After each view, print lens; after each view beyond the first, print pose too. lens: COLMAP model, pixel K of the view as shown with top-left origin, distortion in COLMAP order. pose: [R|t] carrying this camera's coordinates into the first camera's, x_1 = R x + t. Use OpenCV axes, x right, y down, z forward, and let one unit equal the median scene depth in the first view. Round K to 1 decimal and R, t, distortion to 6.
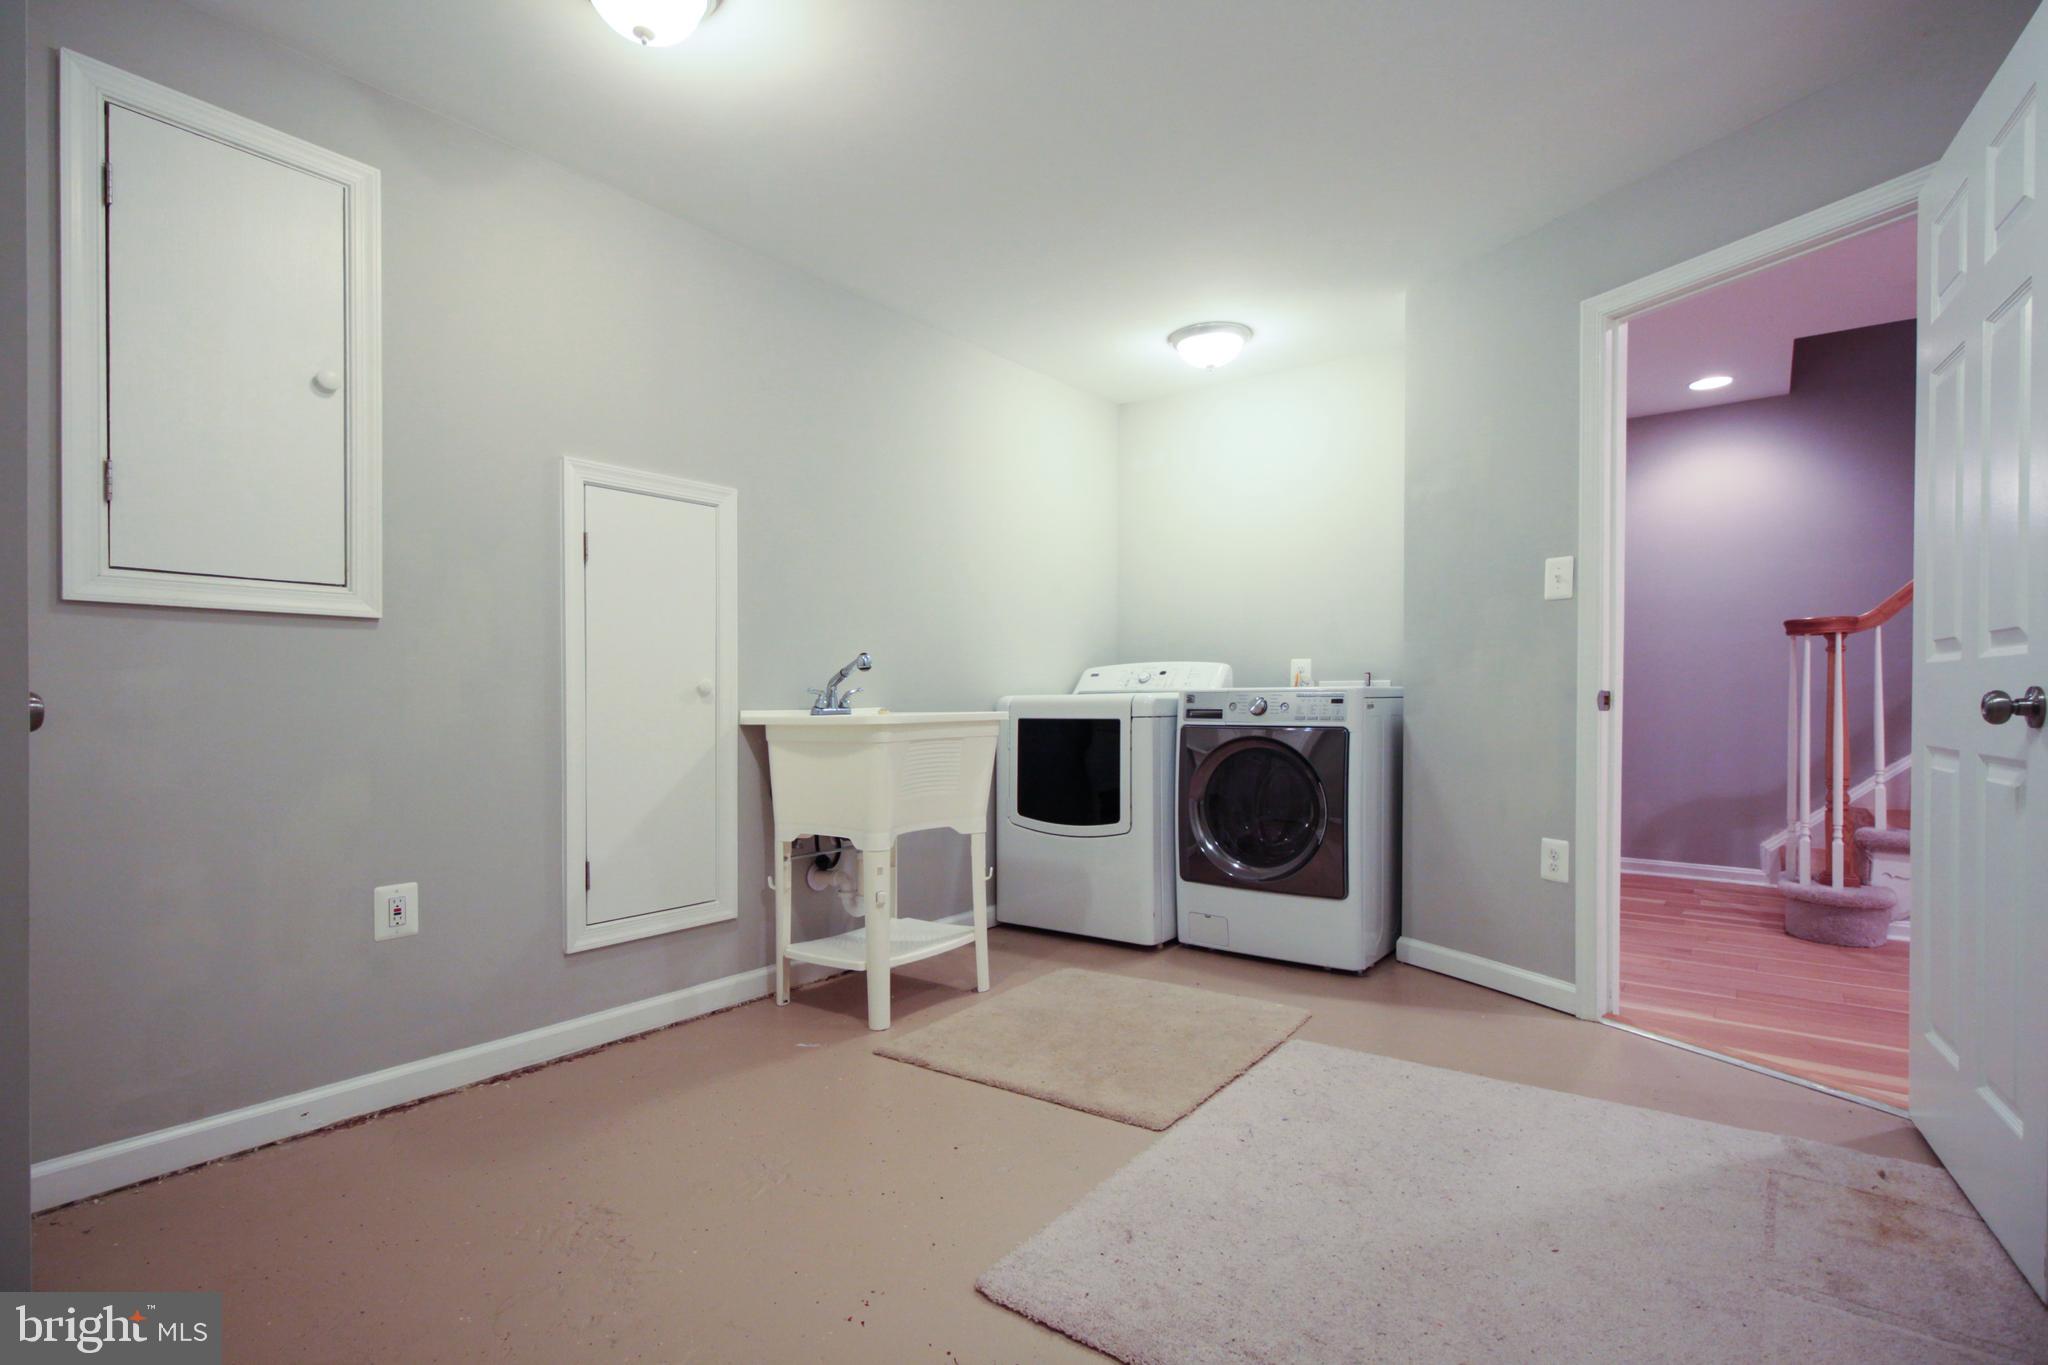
lens RADIAL K [[949.6, 0, 1024.0], [0, 949.6, 682.5], [0, 0, 1]] dist [0.001069, 0.000187]
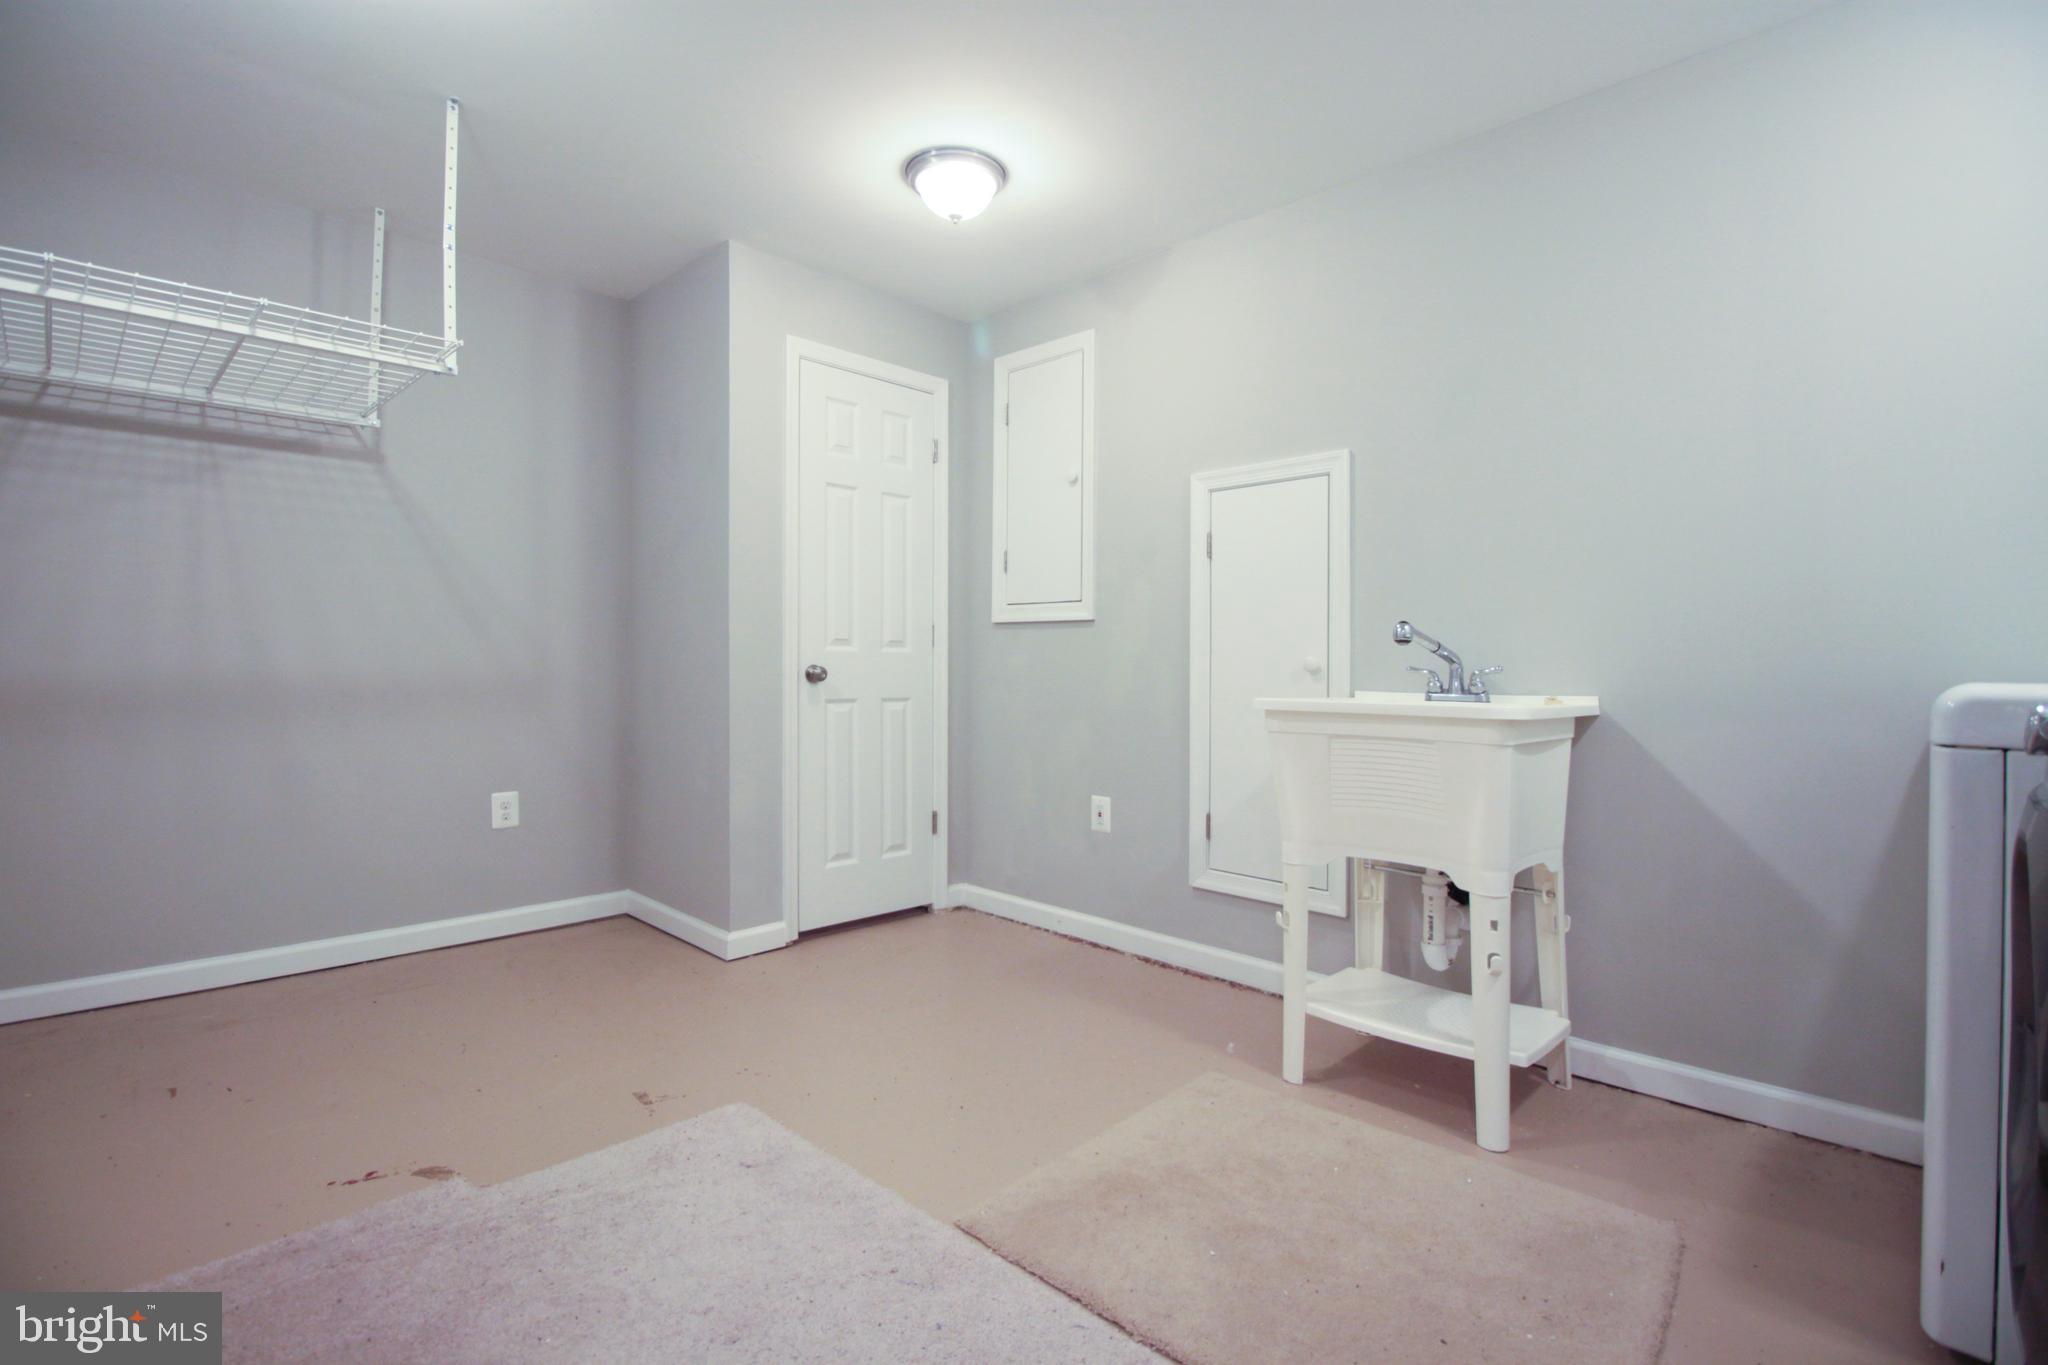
lens RADIAL K [[972.9, 0, 1020.0], [0, 972.9, 661.7], [0, 0, 1]] dist [-0.000365, -0.014642]
pose [[-0.122581, -0.007734, -0.992428, 0.772334], [-0.003222, 0.999967, -0.007394, 0.010520], [0.992453, 0.002291, -0.122602, 0.931726]]
